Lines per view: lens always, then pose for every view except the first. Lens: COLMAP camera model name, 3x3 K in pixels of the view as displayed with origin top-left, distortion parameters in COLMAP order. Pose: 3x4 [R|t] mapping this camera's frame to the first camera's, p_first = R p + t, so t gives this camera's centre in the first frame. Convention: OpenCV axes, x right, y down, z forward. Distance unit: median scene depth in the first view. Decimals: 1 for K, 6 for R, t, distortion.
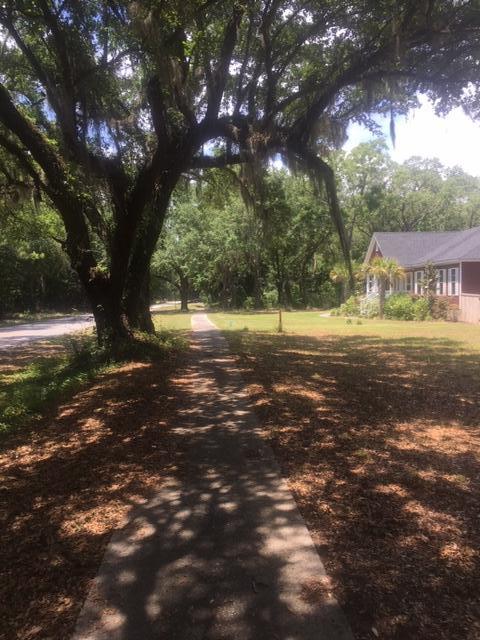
lens RADIAL K [[550.2, 0, 243.8], [0, 550.2, 318.0], [0, 0, 1]] dist [0.083138, -0.116446]
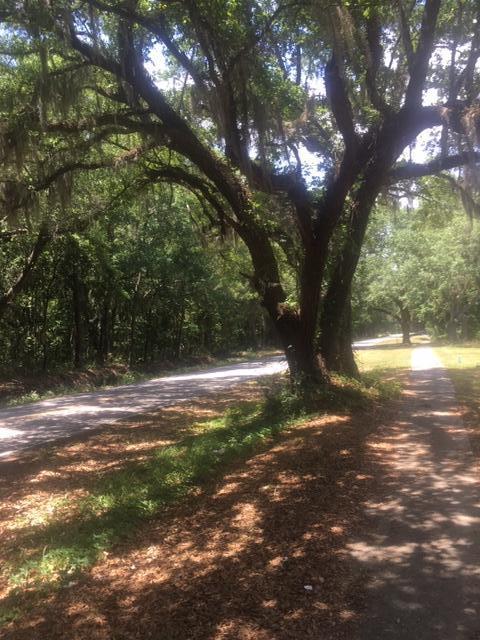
lens RADIAL K [[550.2, 0, 243.8], [0, 550.2, 318.0], [0, 0, 1]] dist [0.083138, -0.116446]
pose [[0.921063, -0.045454, -0.386751, 0.009758], [0.021559, 0.997593, -0.065903, -0.010738], [0.388816, 0.052363, 0.919826, 0.160470]]
